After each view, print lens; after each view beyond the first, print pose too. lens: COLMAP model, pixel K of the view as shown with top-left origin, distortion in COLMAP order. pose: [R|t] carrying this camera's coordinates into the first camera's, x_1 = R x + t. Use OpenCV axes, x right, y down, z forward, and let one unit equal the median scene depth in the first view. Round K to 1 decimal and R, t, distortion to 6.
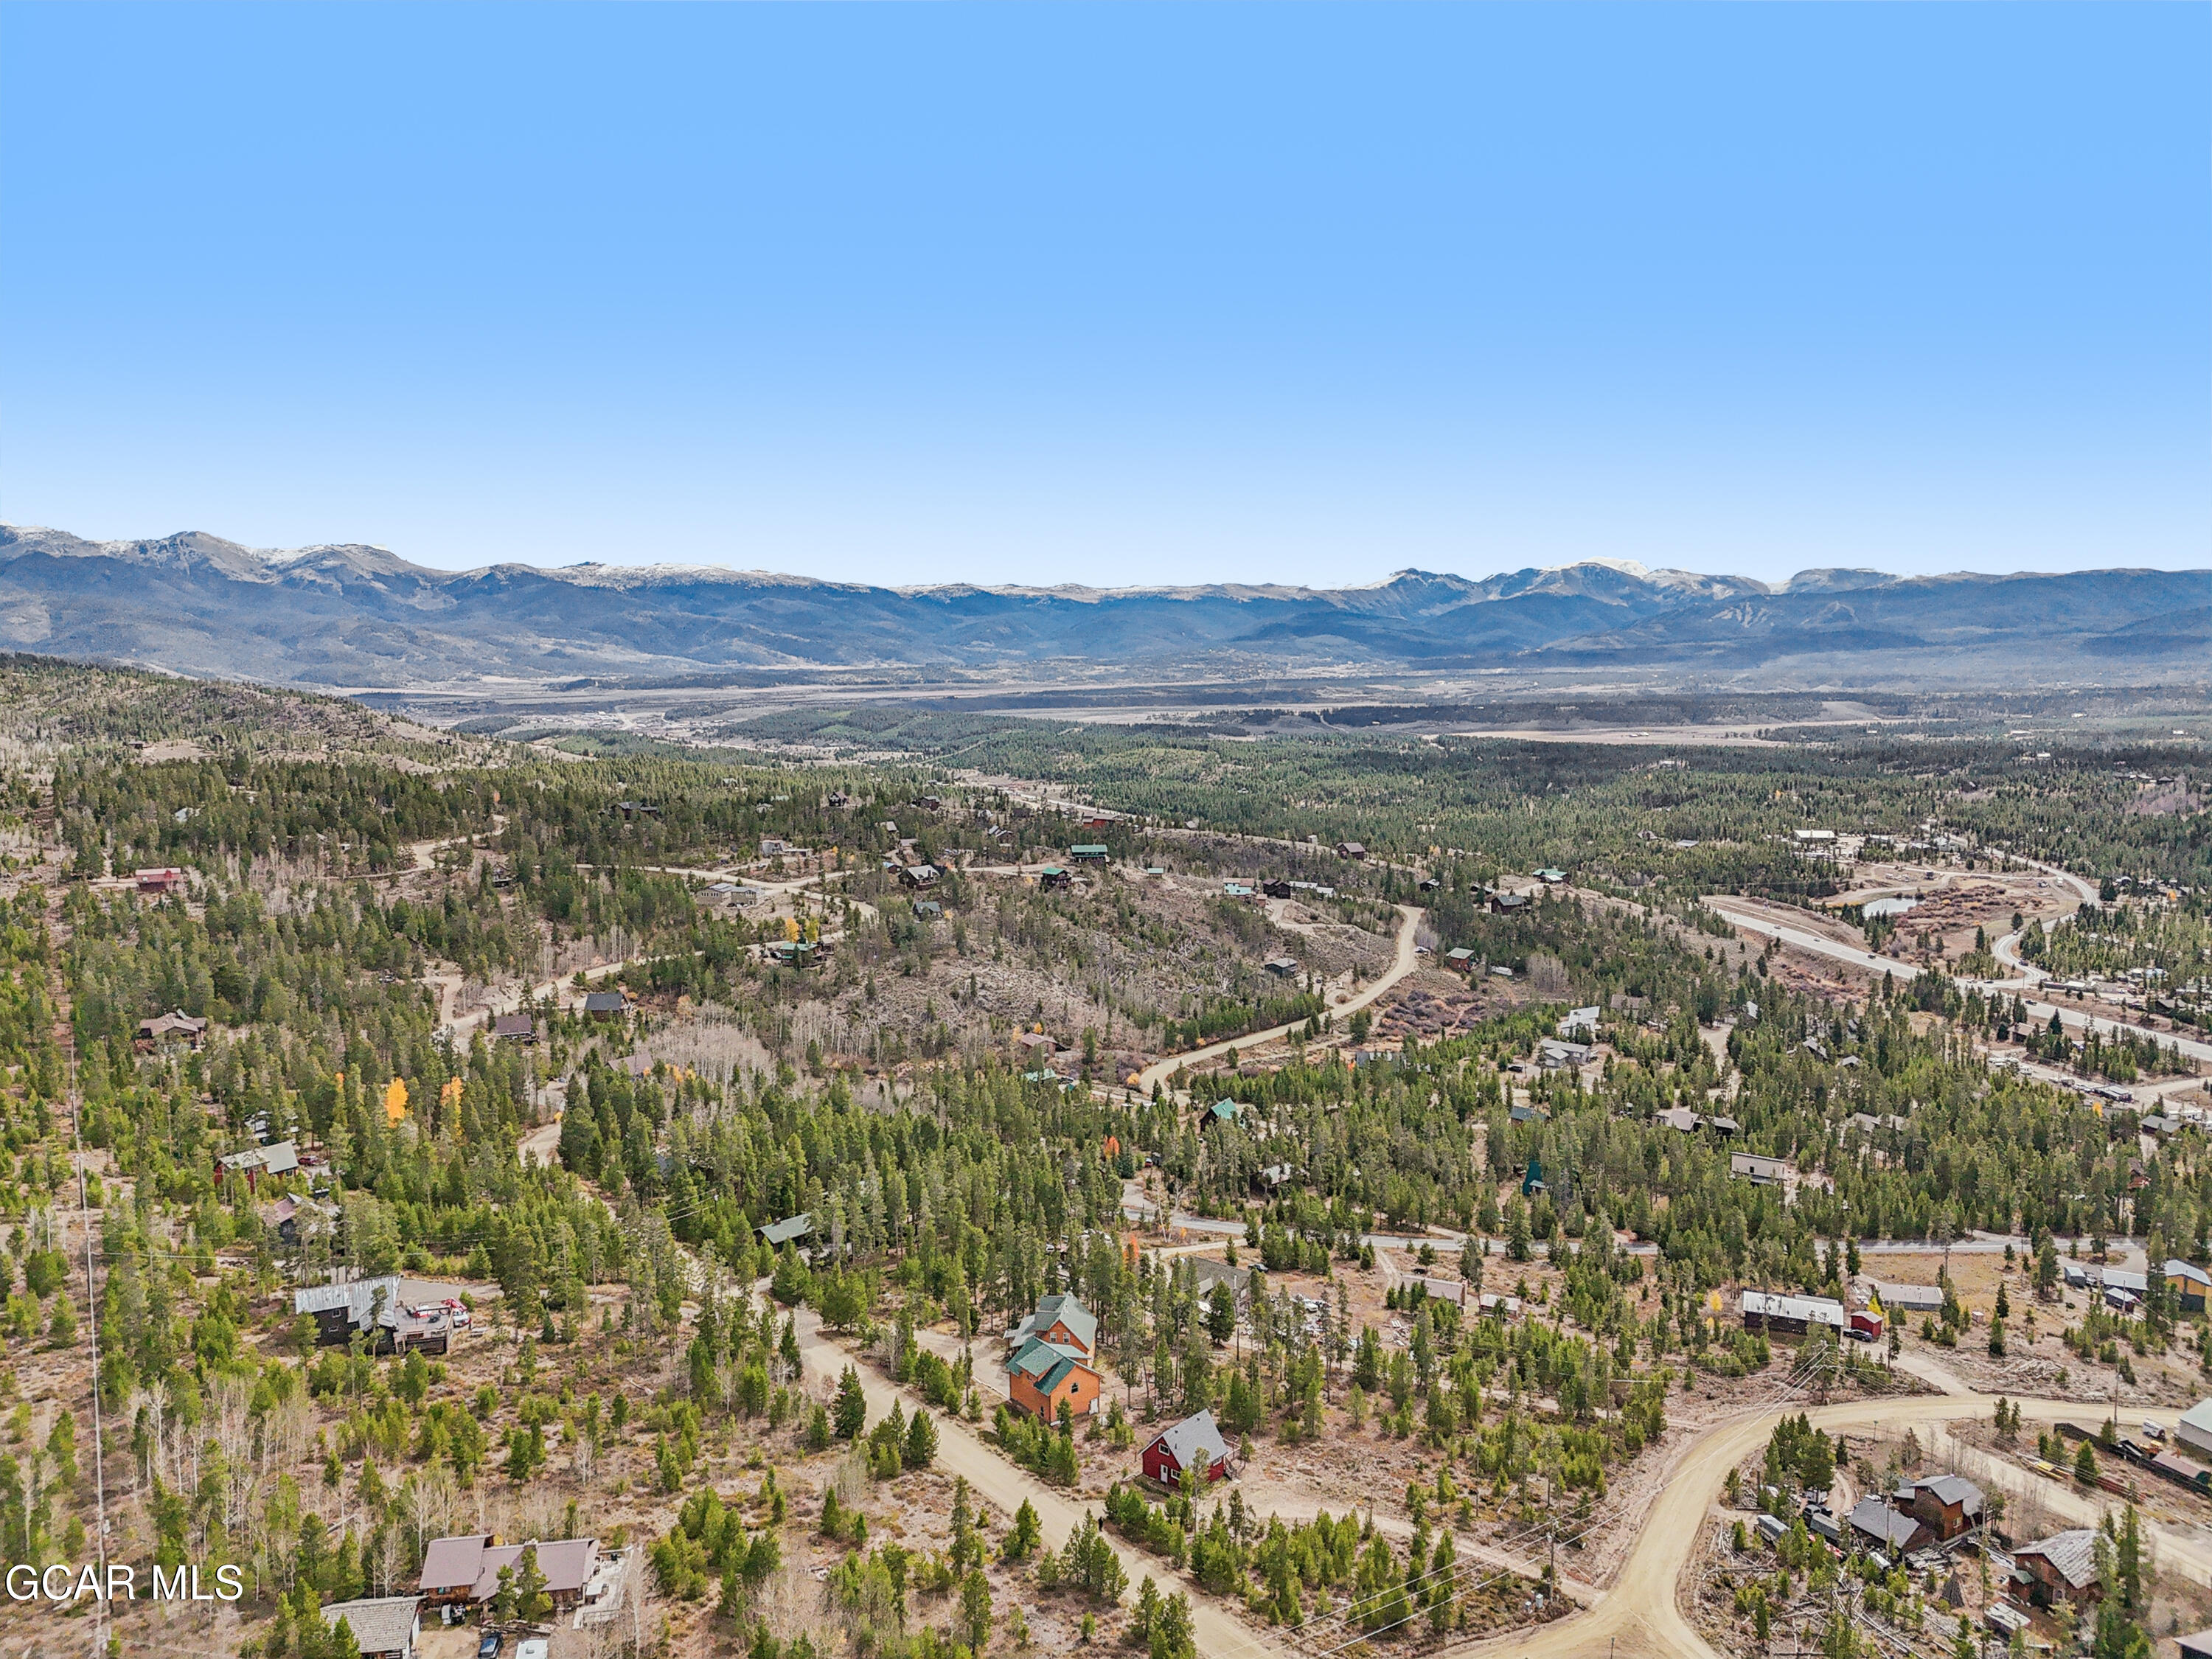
lens RADIAL K [[1590.9, 0, 1101.2], [0, 1590.9, 846.6], [0, 0, 1]] dist [0.085326, -0.092452]
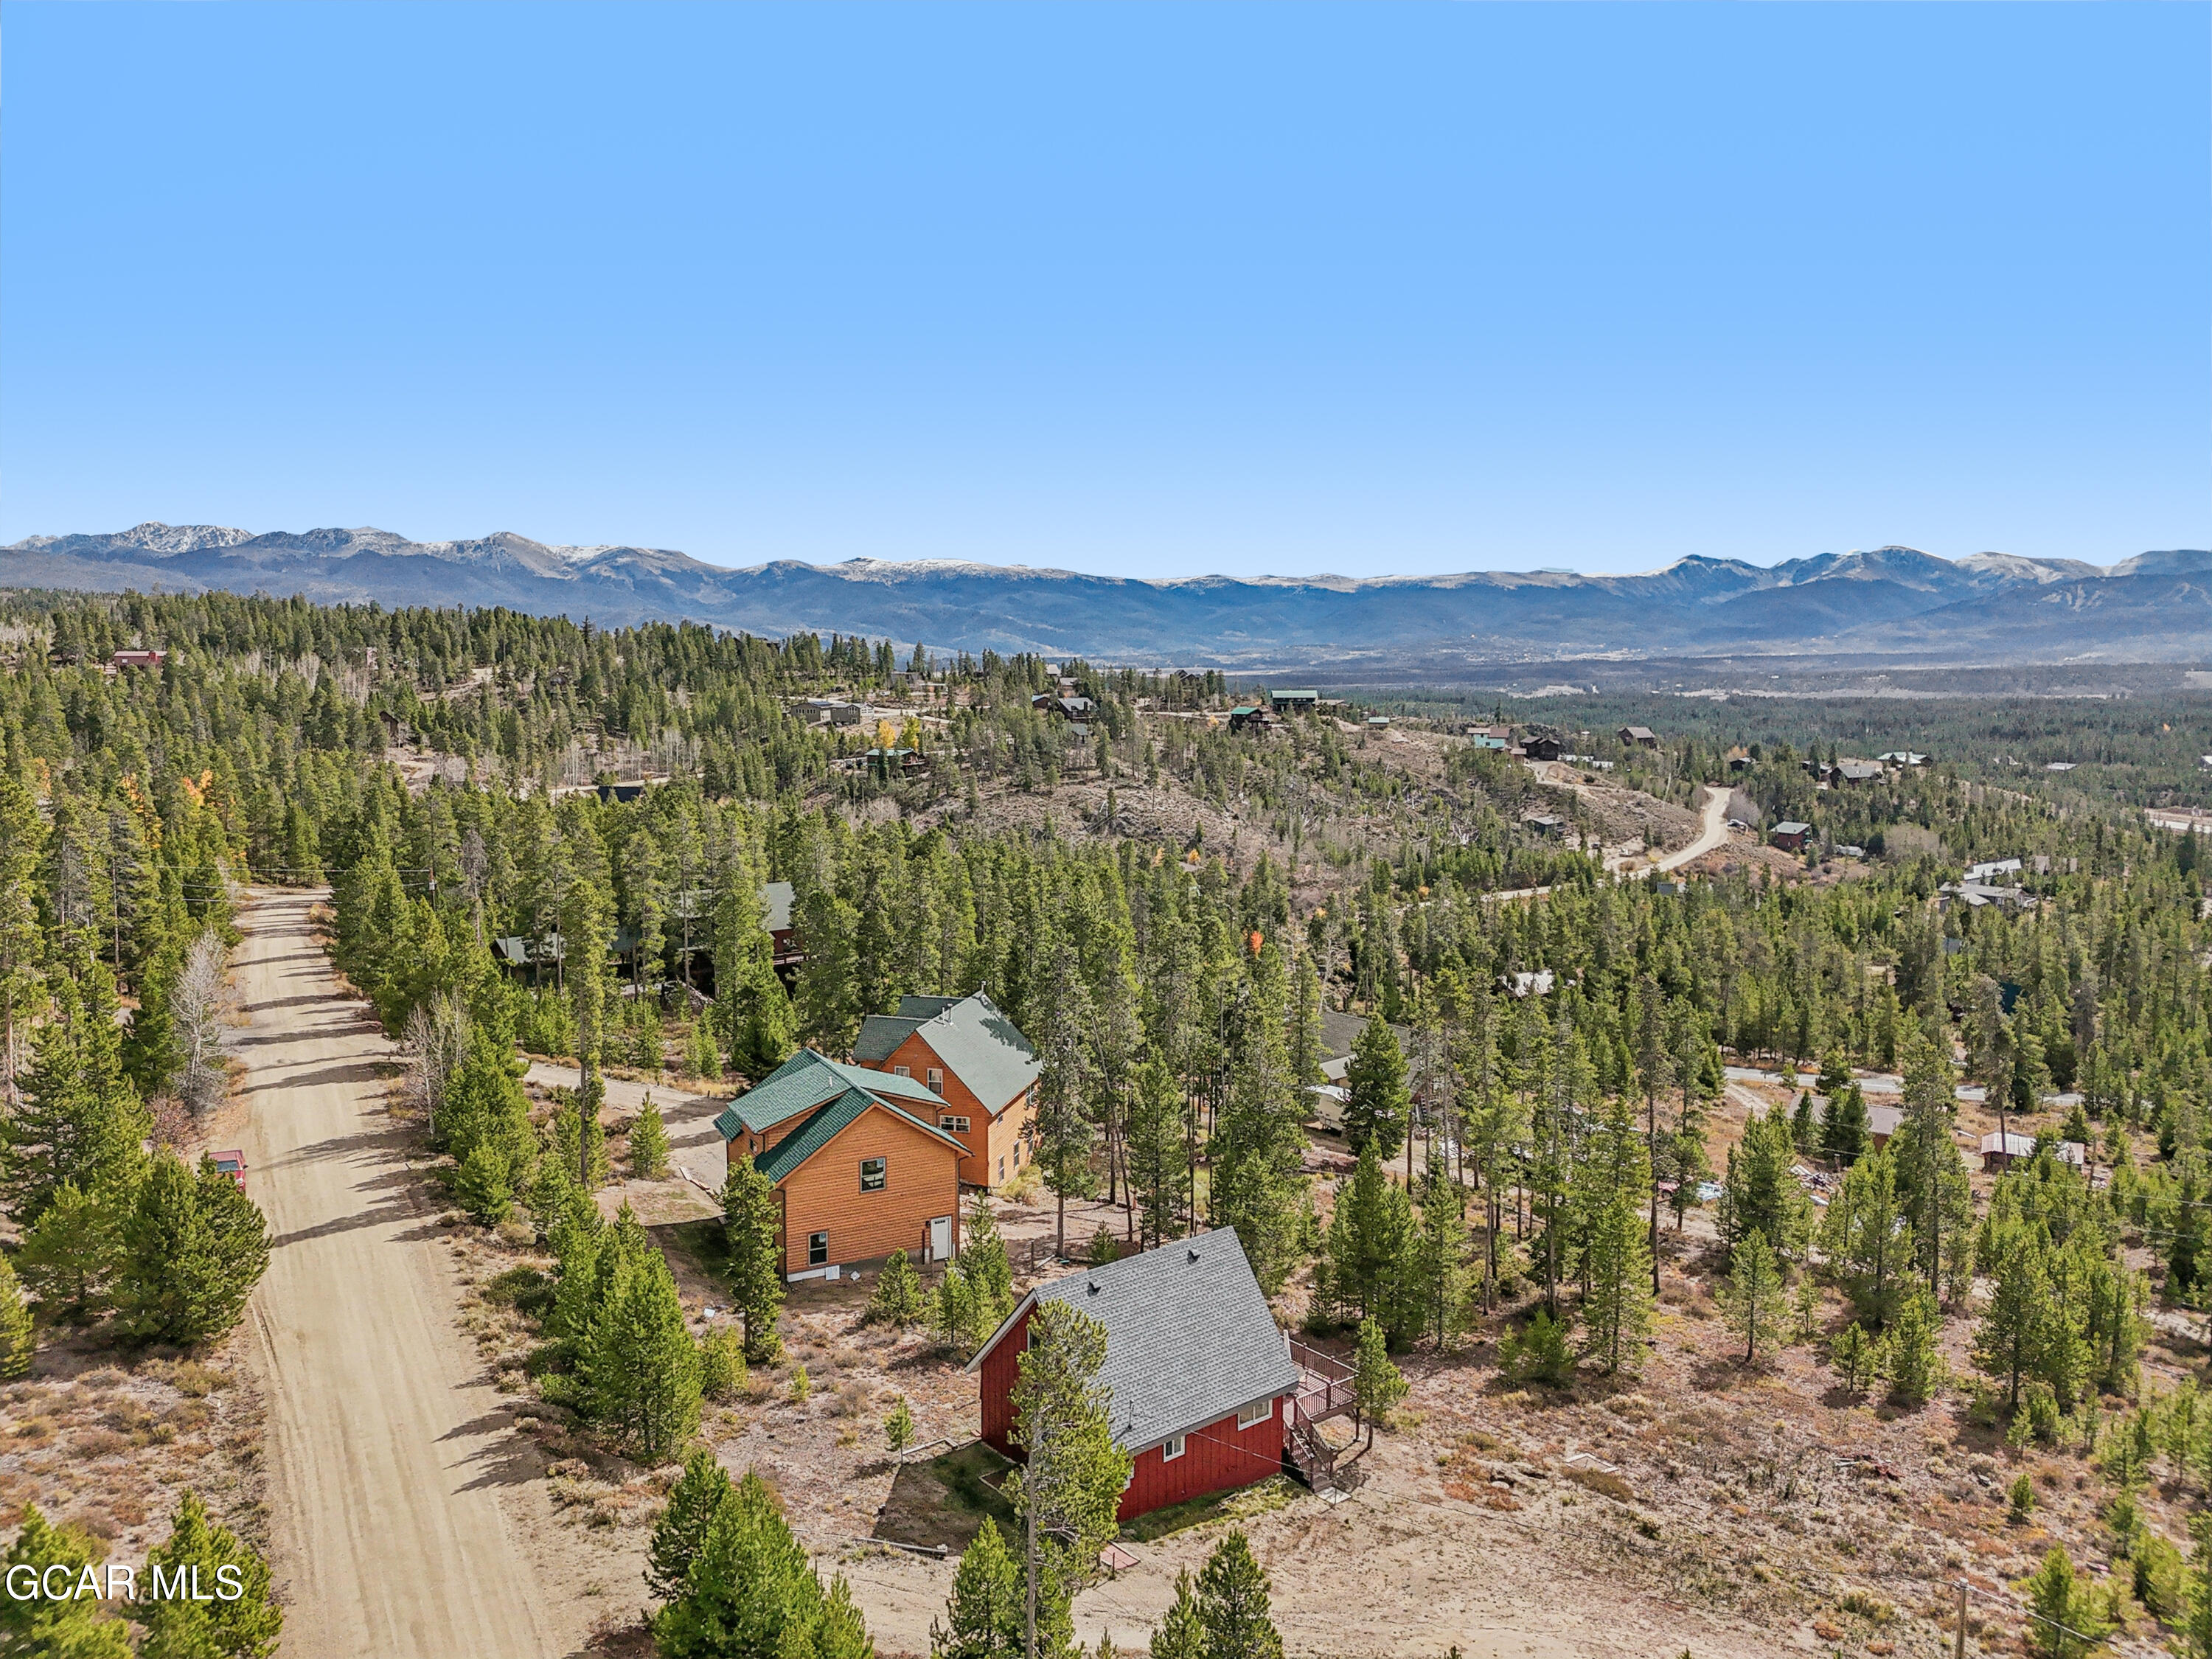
lens RADIAL K [[1590.9, 0, 1118.5], [0, 1590.9, 823.1], [0, 0, 1]] dist [0.085326, -0.092452]
pose [[0.988822, 0.016603, -0.148173, 0.024399], [-0.018787, 0.999734, -0.013352, 0.080301], [0.147911, 0.015986, 0.988871, 0.204023]]
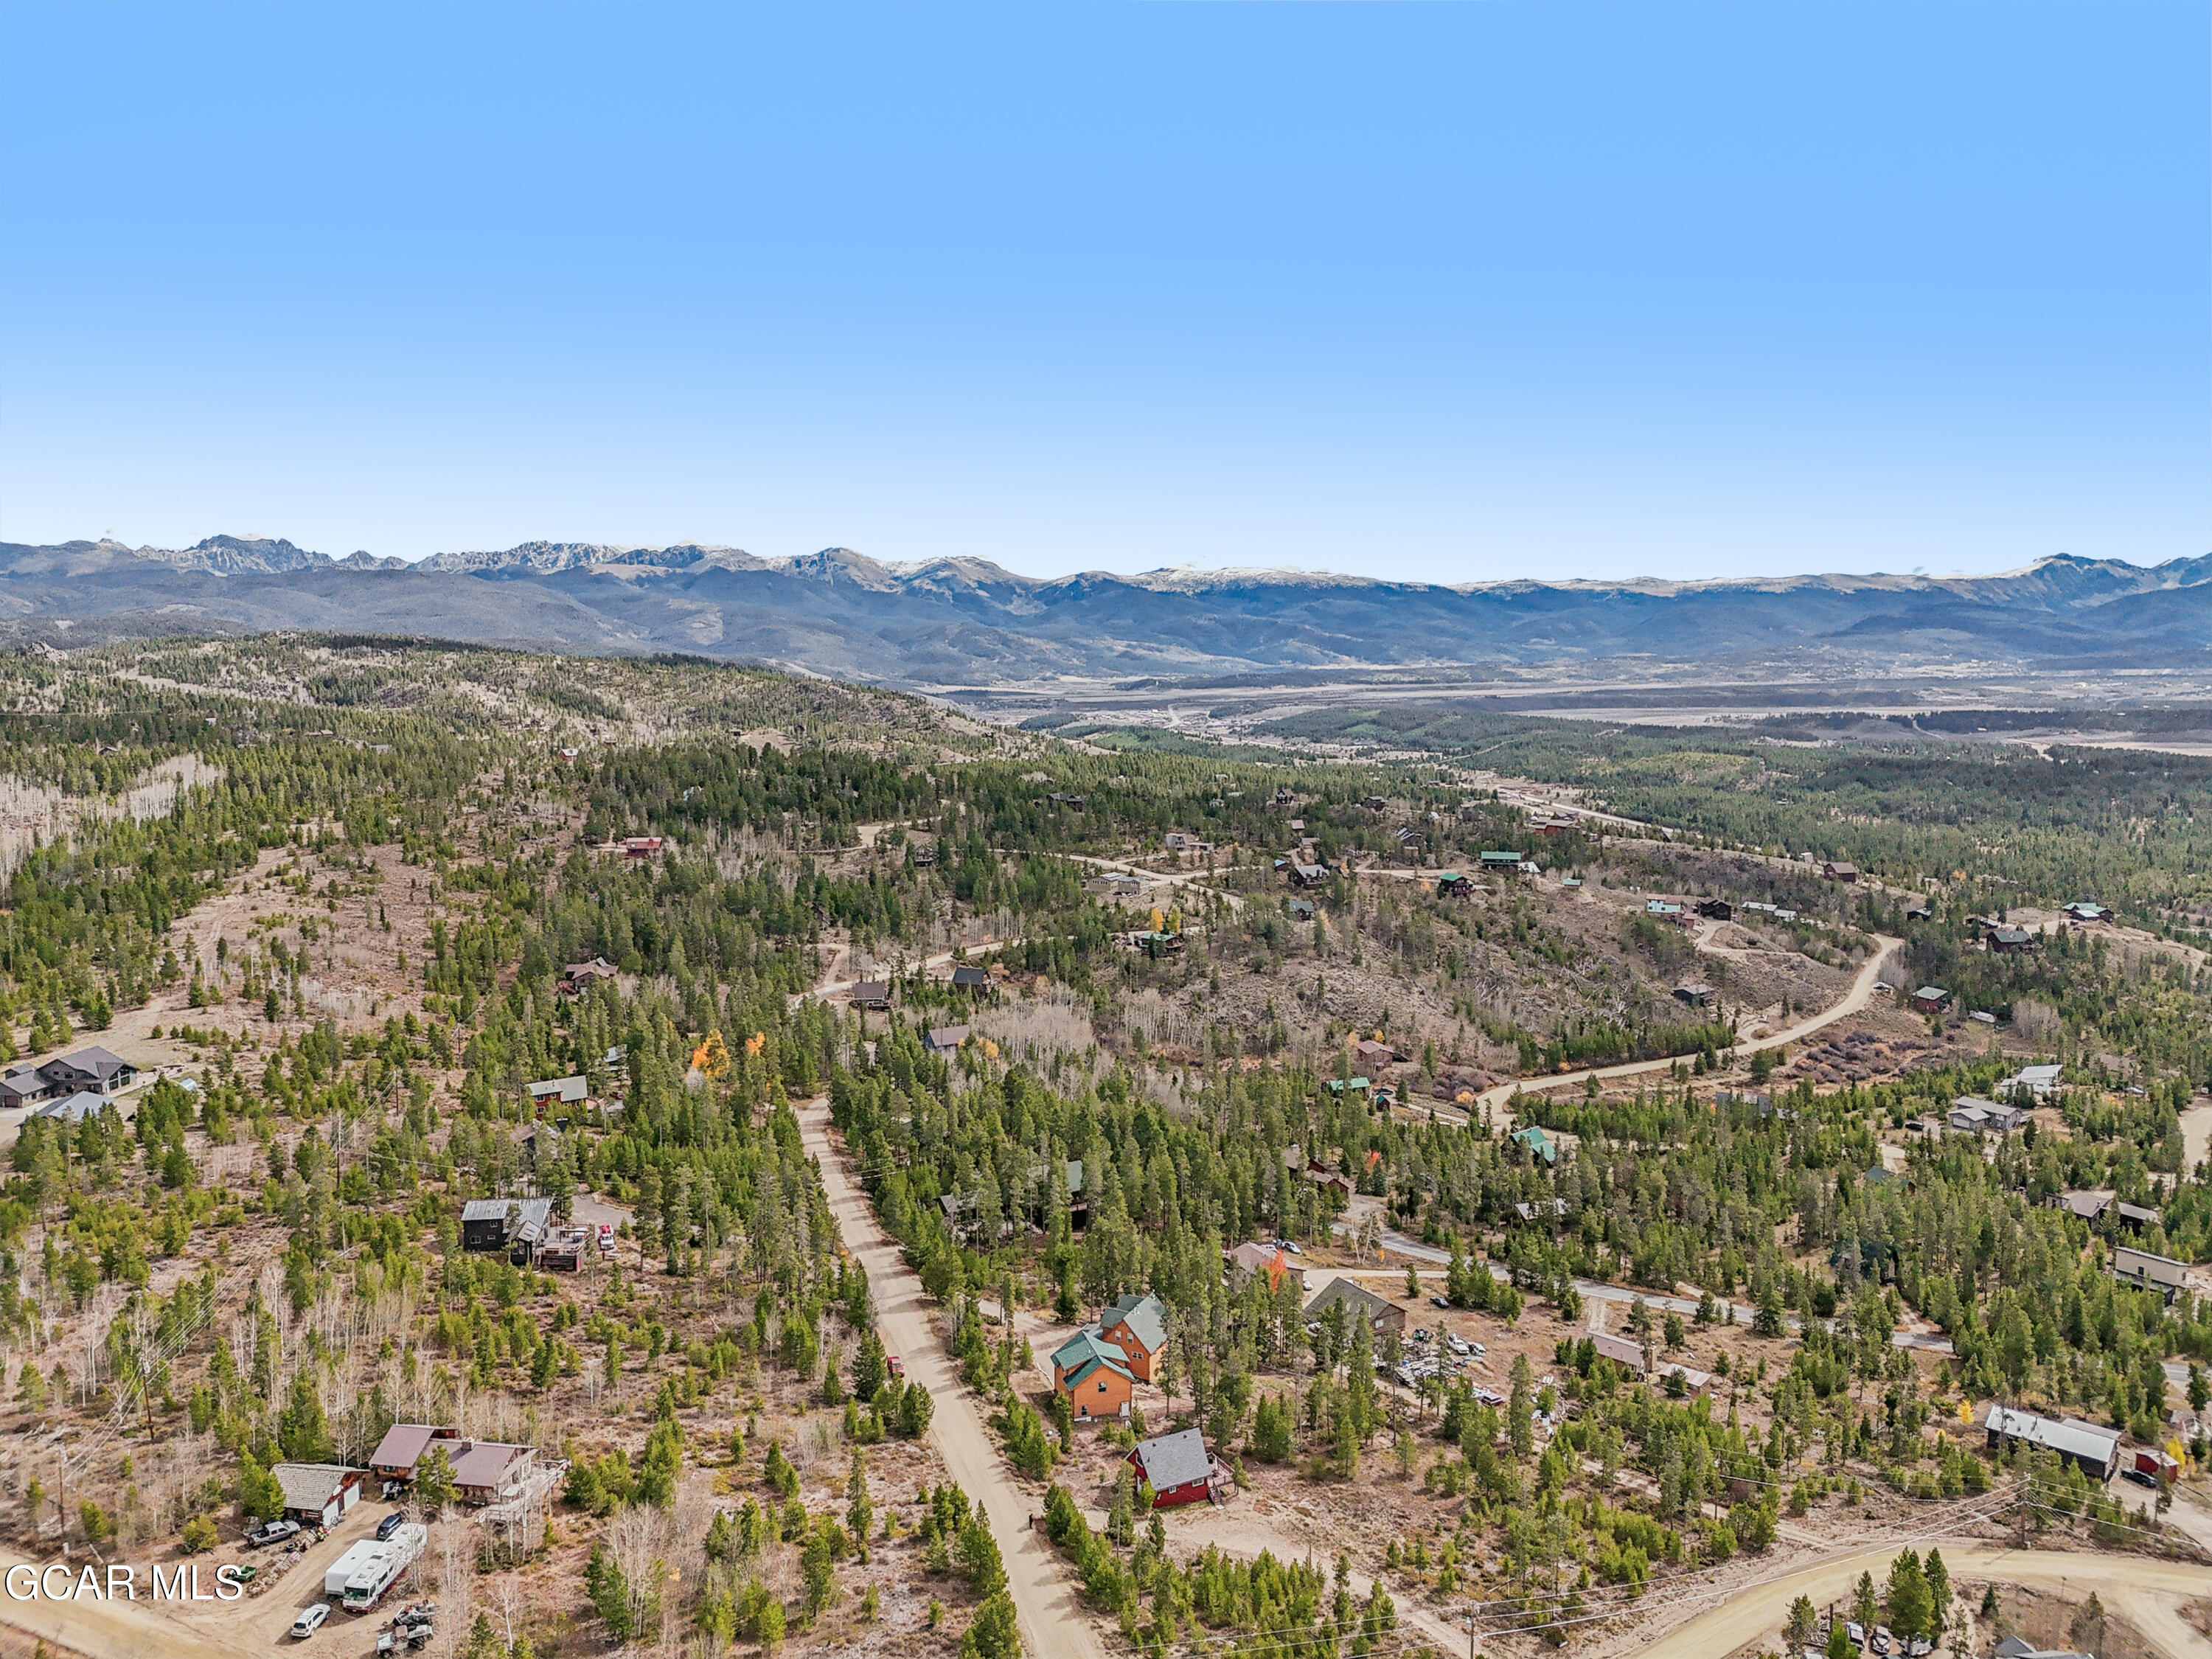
lens RADIAL K [[1590.9, 0, 1118.0], [0, 1590.9, 846.4], [0, 0, 1]] dist [0.085326, -0.092452]
pose [[0.943865, 0.040681, -0.327817, 0.091505], [-0.040622, 0.999150, 0.007032, -0.001600], [0.327824, 0.006680, 0.944715, 0.018474]]
